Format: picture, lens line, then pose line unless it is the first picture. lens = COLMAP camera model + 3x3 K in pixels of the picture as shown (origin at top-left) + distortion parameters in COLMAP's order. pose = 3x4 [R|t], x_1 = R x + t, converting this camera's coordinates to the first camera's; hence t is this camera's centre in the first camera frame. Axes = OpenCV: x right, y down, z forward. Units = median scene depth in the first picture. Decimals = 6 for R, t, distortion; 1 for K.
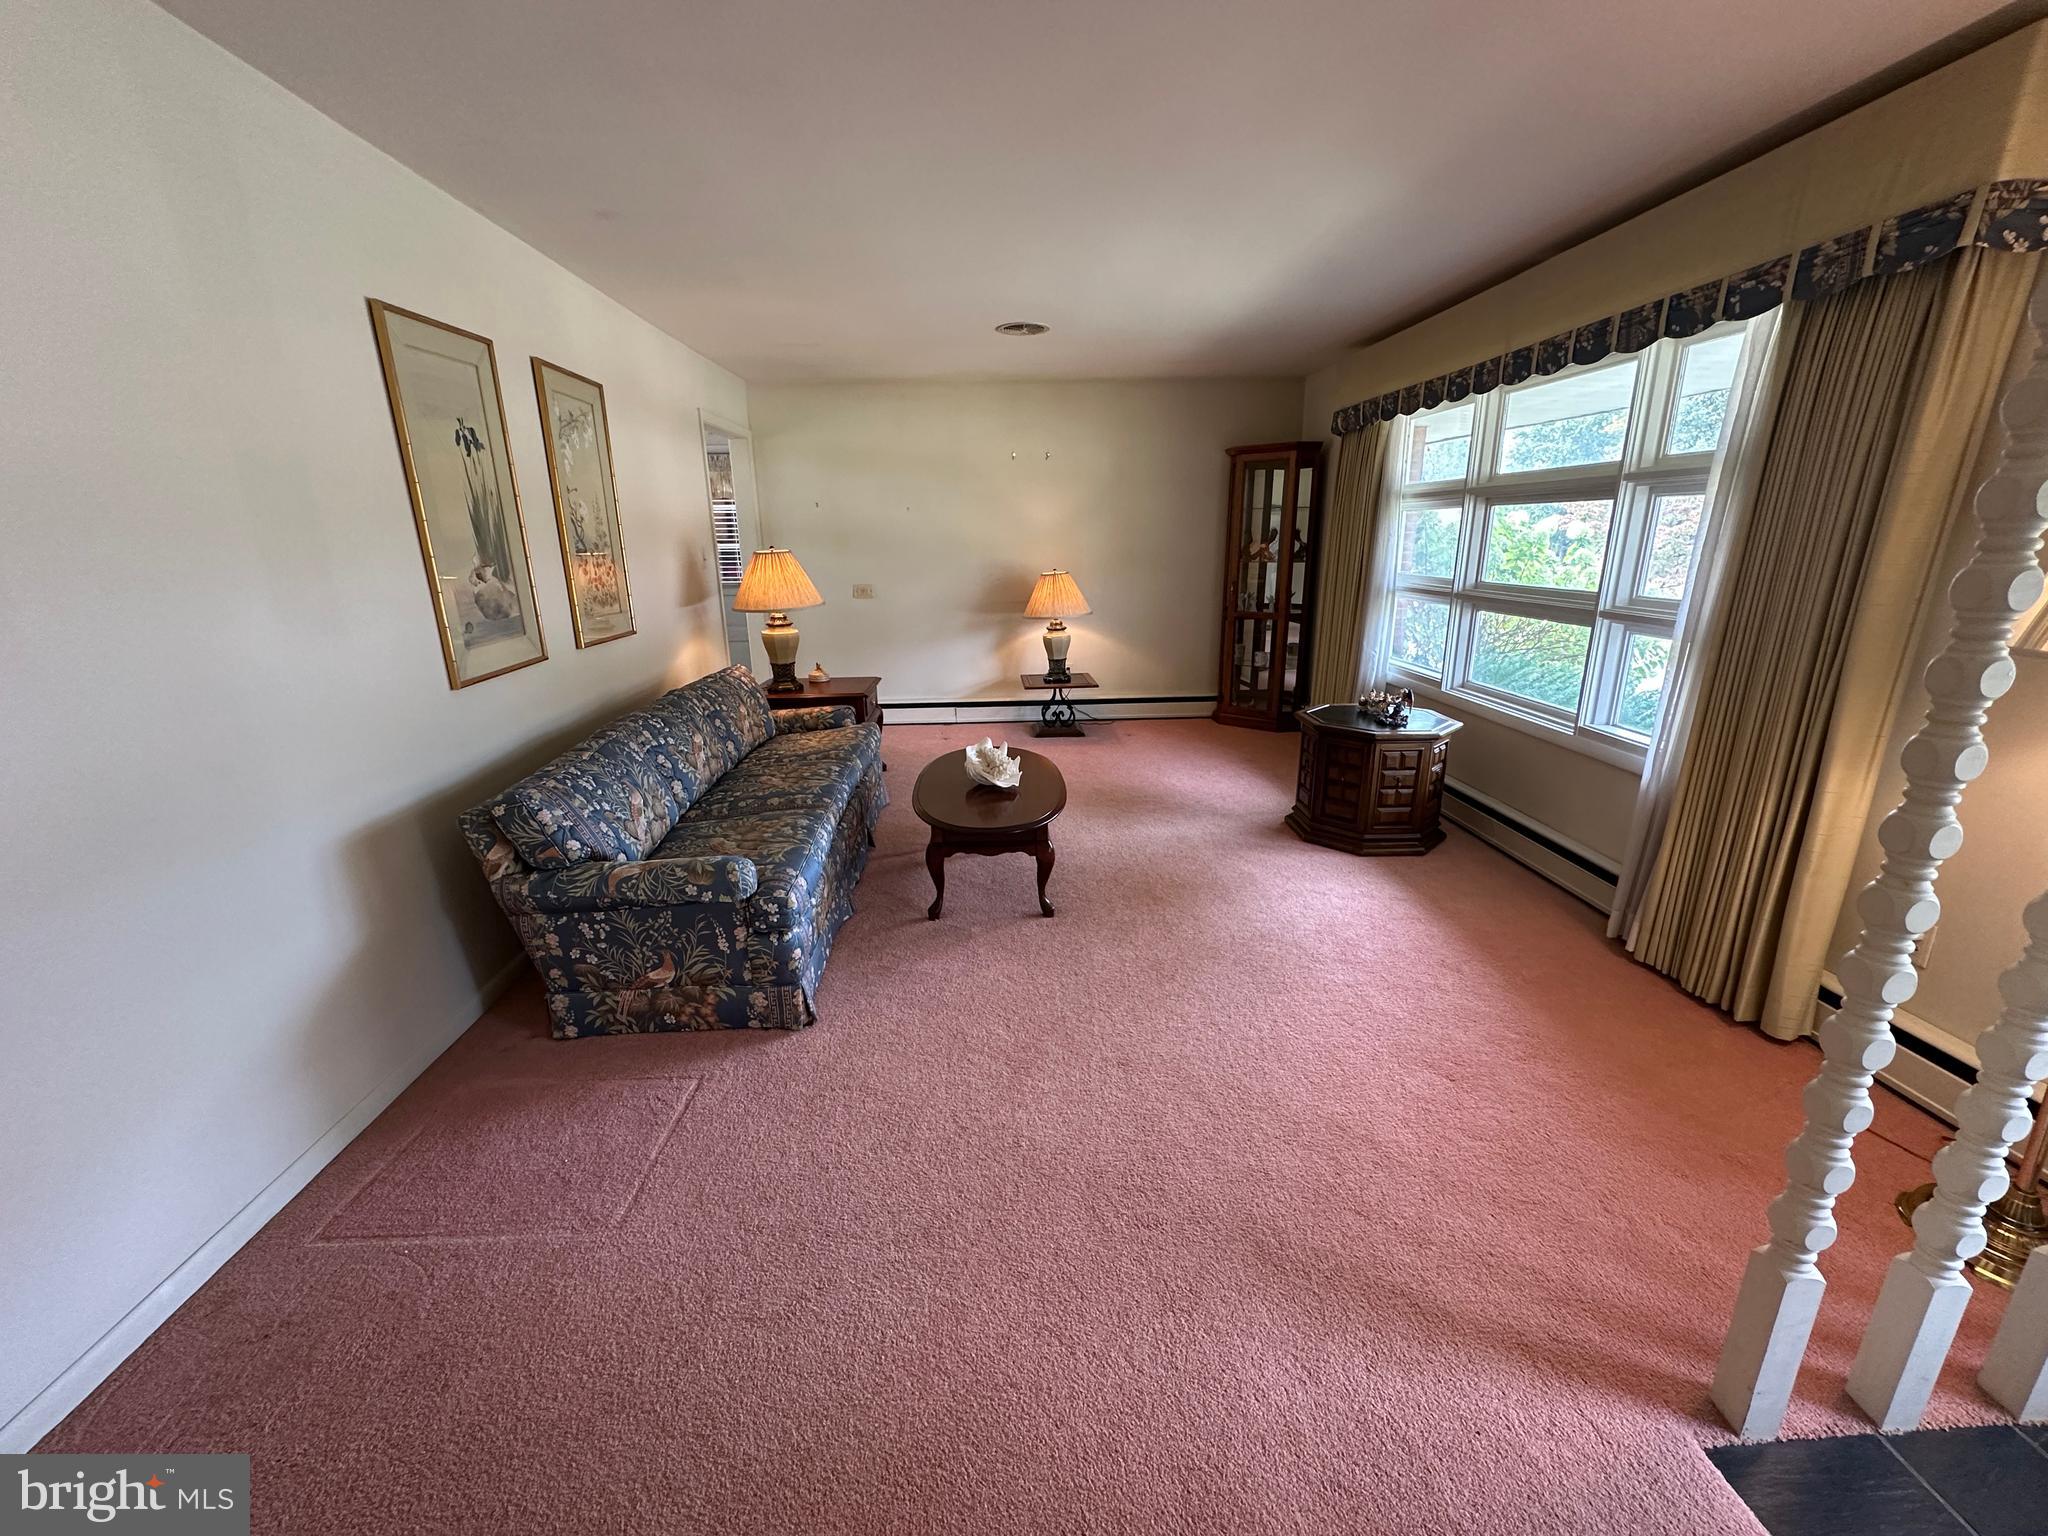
lens RADIAL K [[814.7, 0, 1022.7], [0, 814.7, 765.5], [0, 0, 1]] dist [-0.004868, 0.001727]
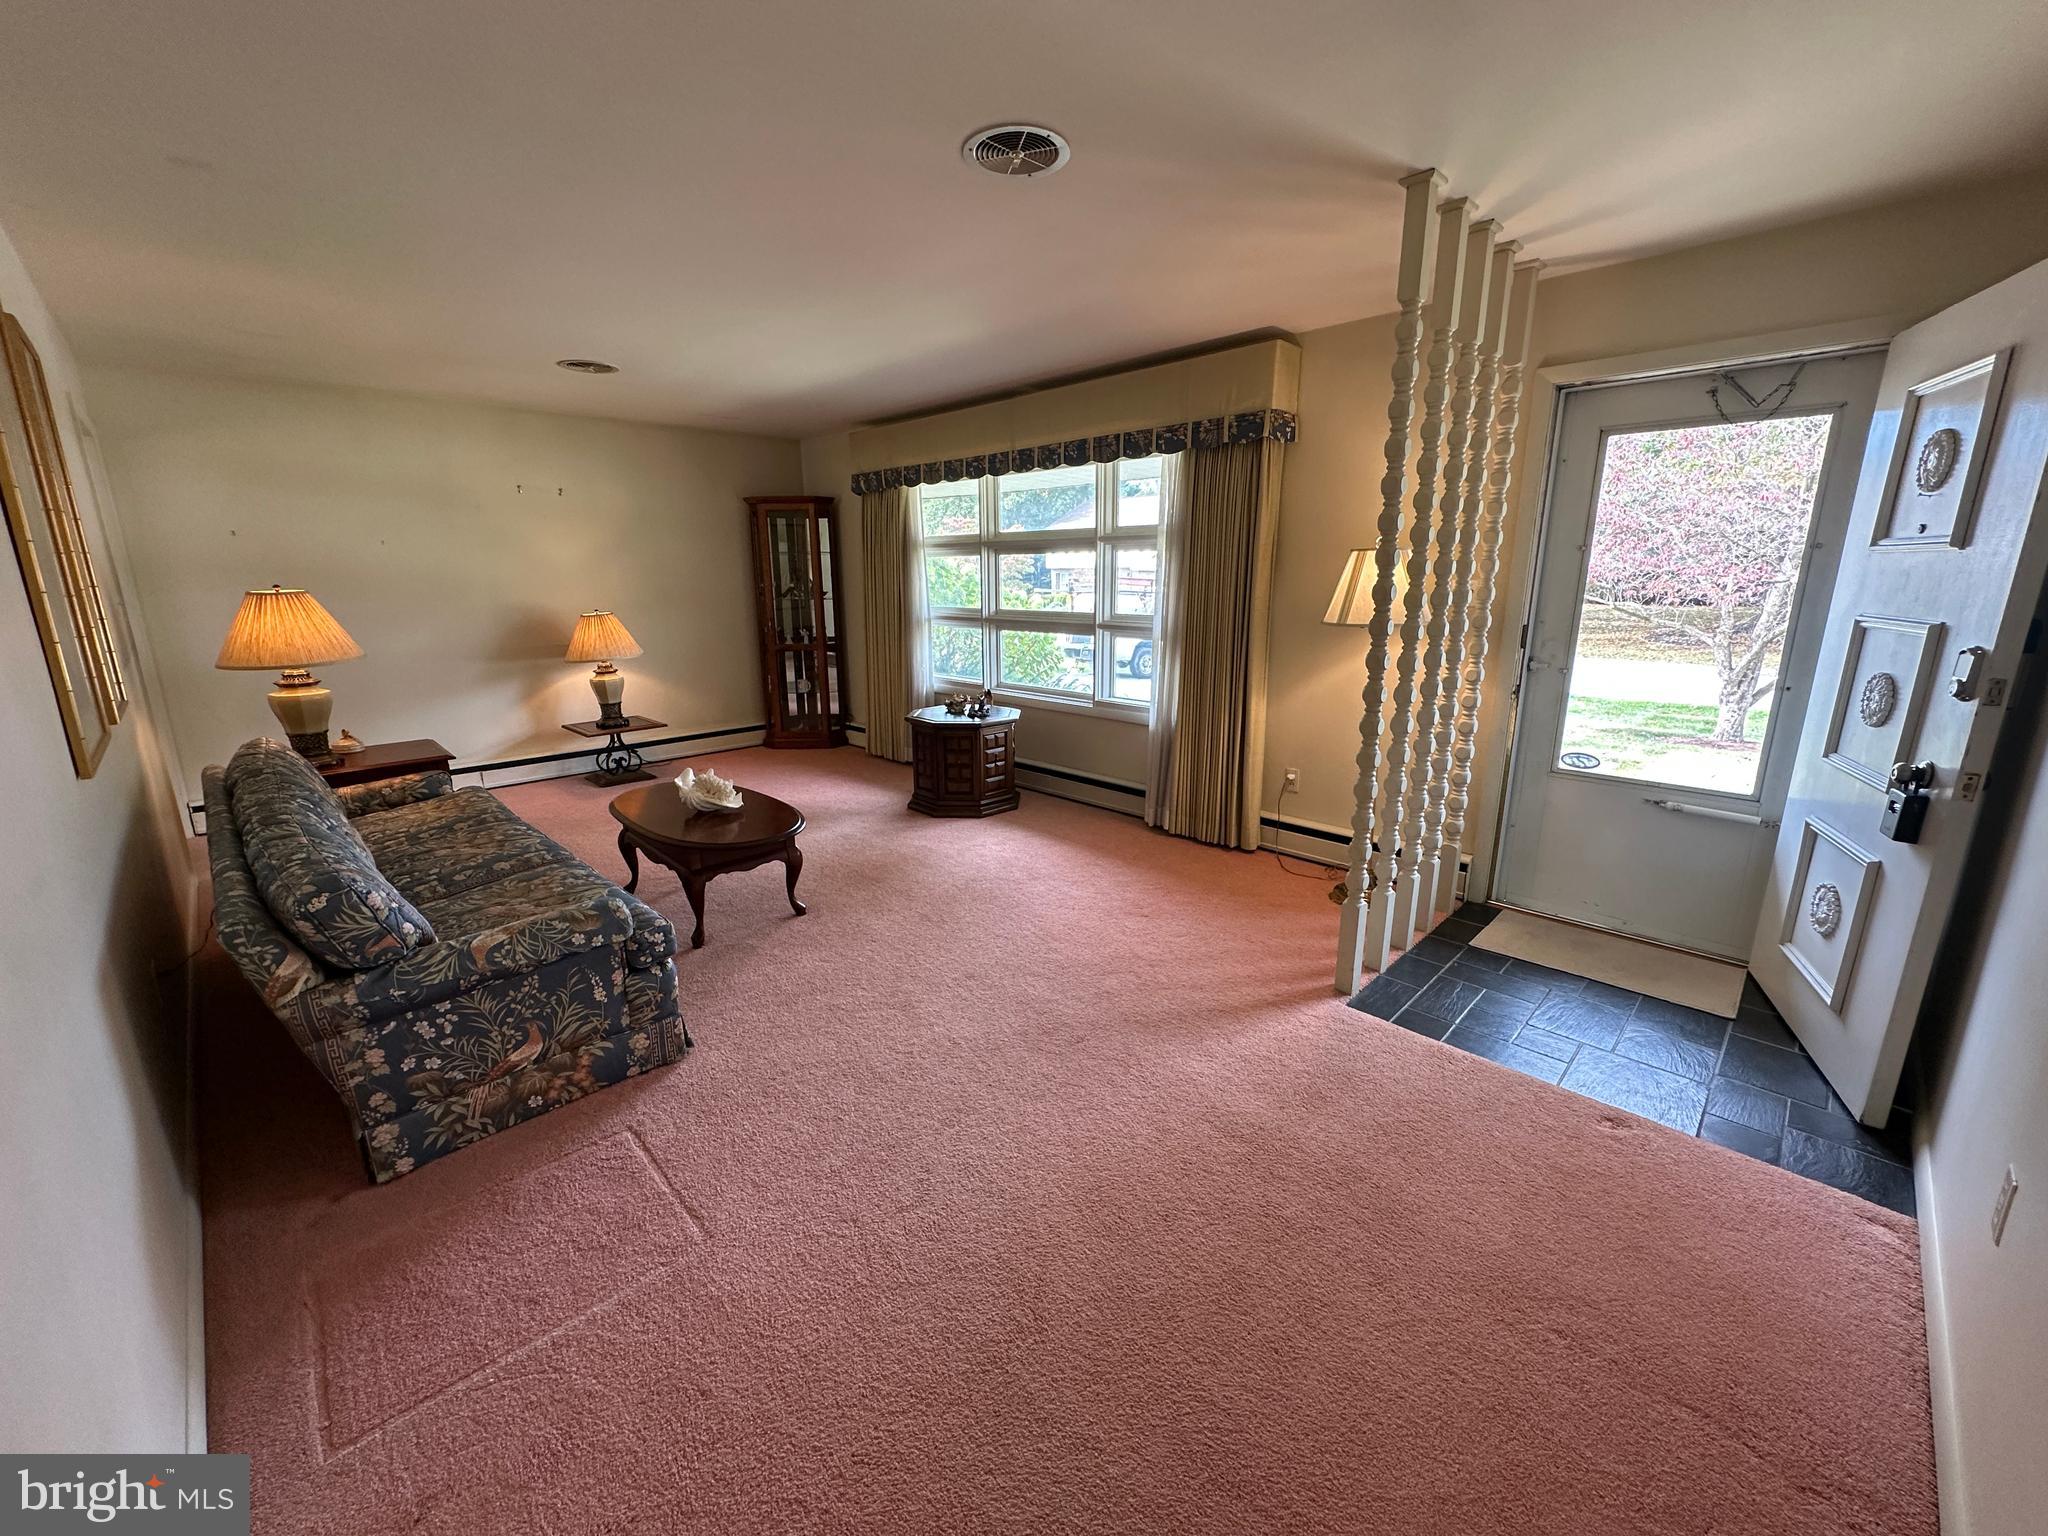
lens RADIAL K [[814.7, 0, 1022.7], [0, 814.7, 765.5], [0, 0, 1]] dist [-0.004868, 0.001727]
pose [[0.743017, -0.145566, 0.653250, -0.473017], [0.178928, 0.983737, 0.015694, 0.025418], [-0.644911, 0.105224, 0.756980, -0.049616]]
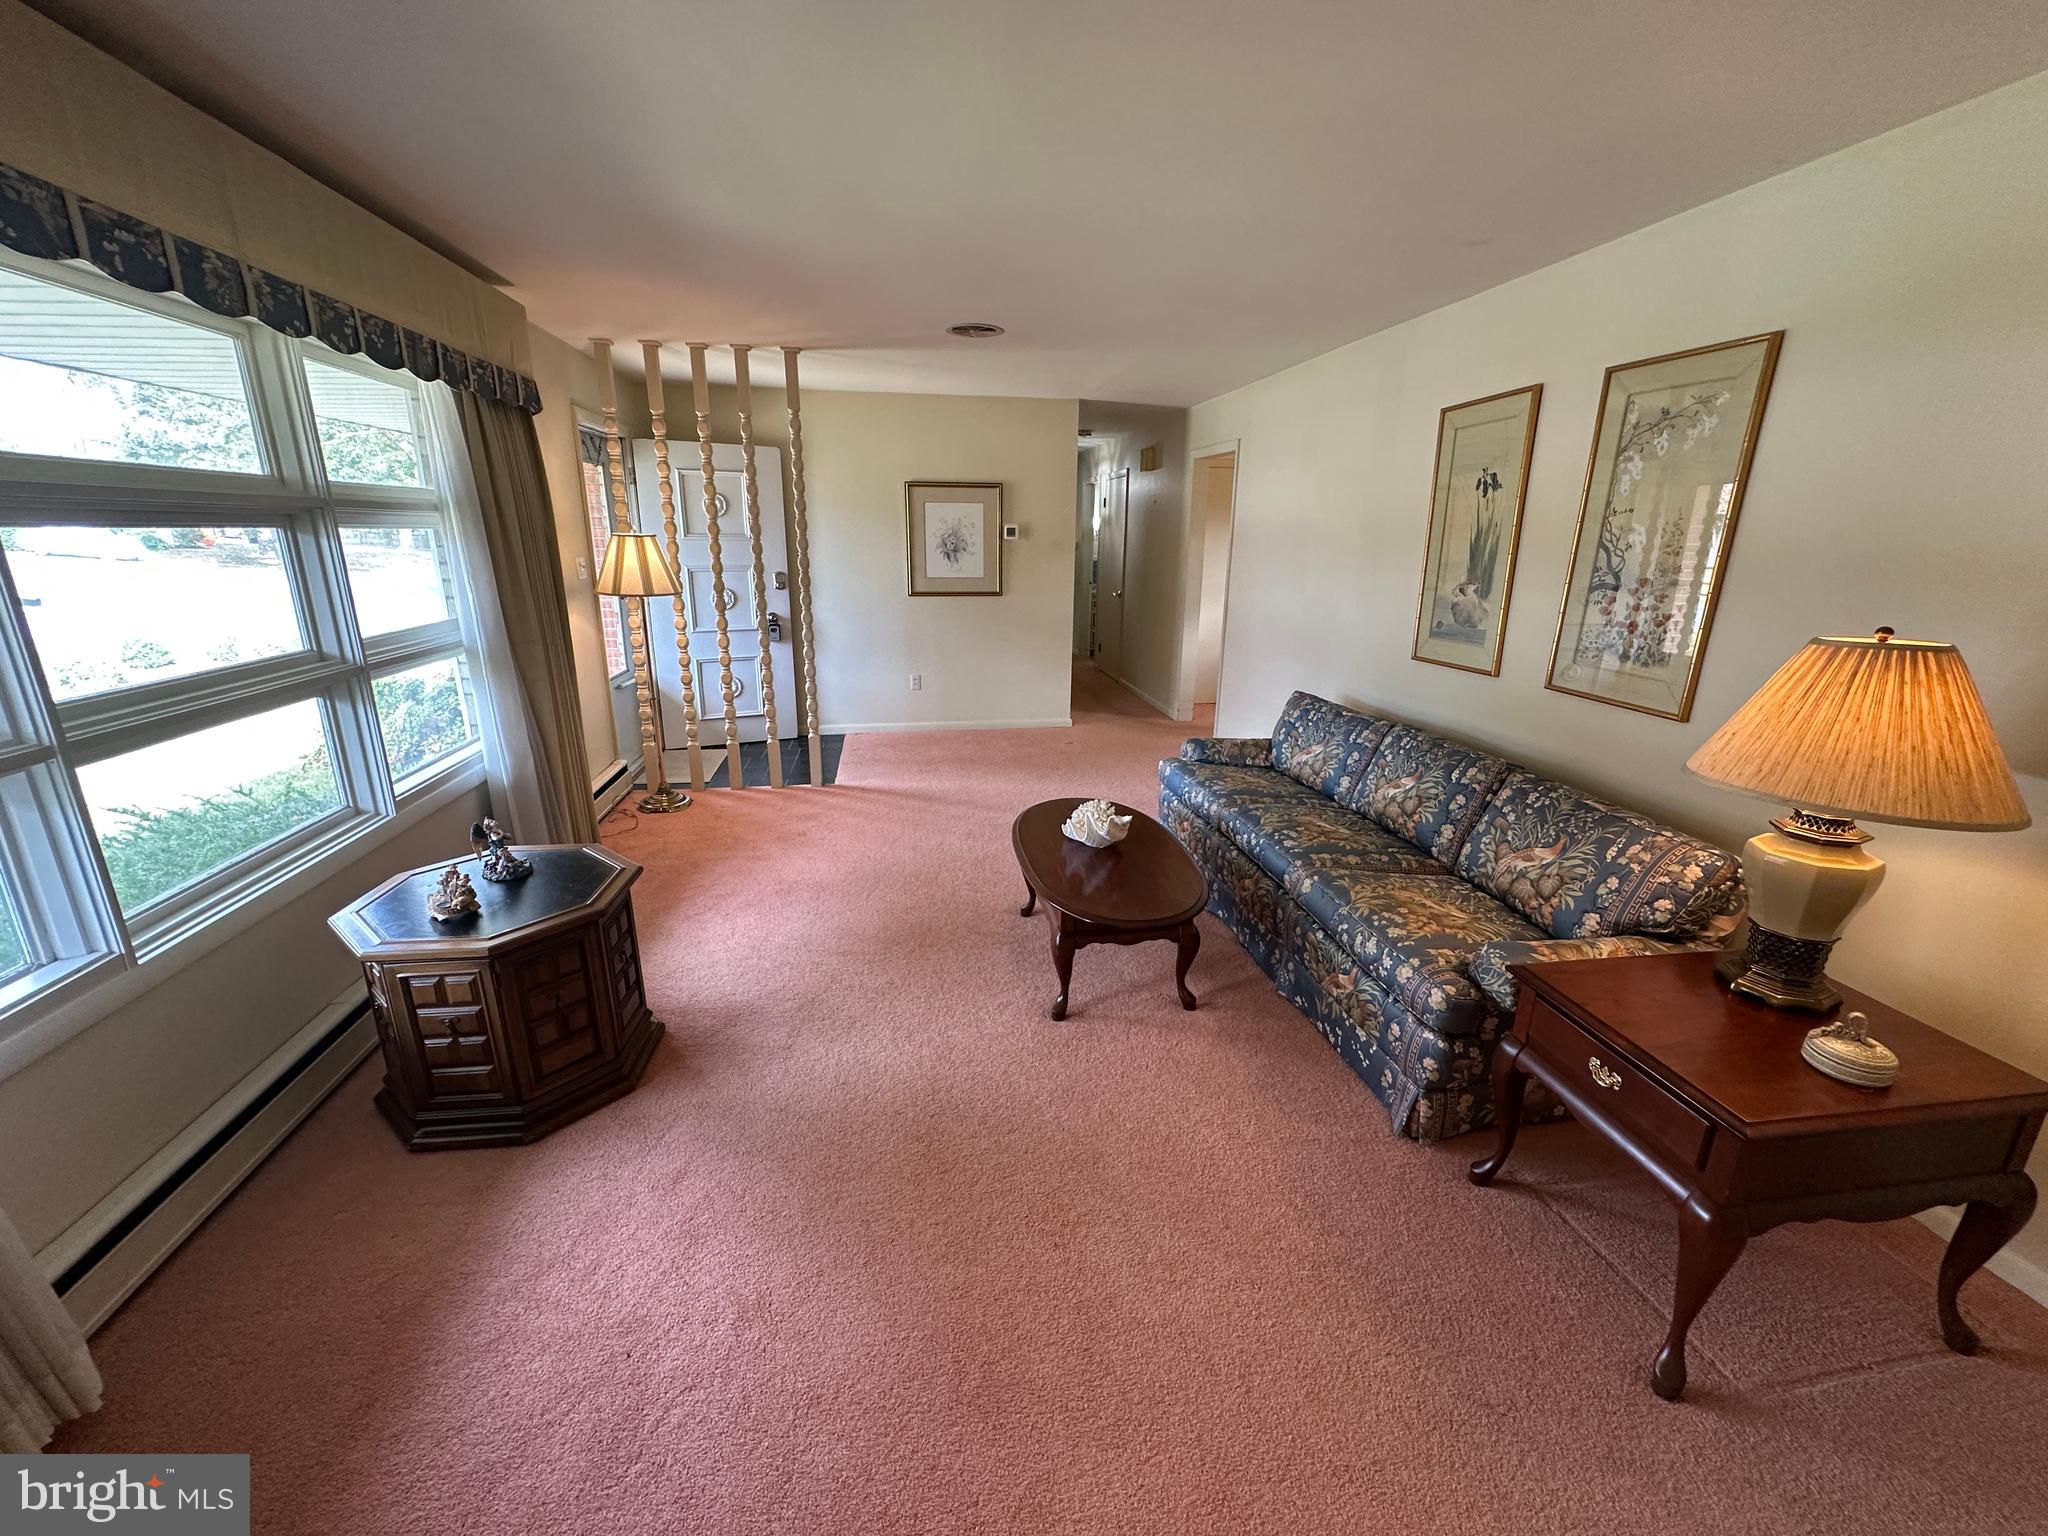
lens RADIAL K [[814.7, 0, 1022.7], [0, 814.7, 765.5], [0, 0, 1]] dist [-0.004868, 0.001727]
pose [[-0.994886, 0.031258, -0.096050, 0.144077], [-0.024311, 0.848858, 0.528061, -0.596319], [0.098039, 0.527696, -0.843757, 1.953146]]
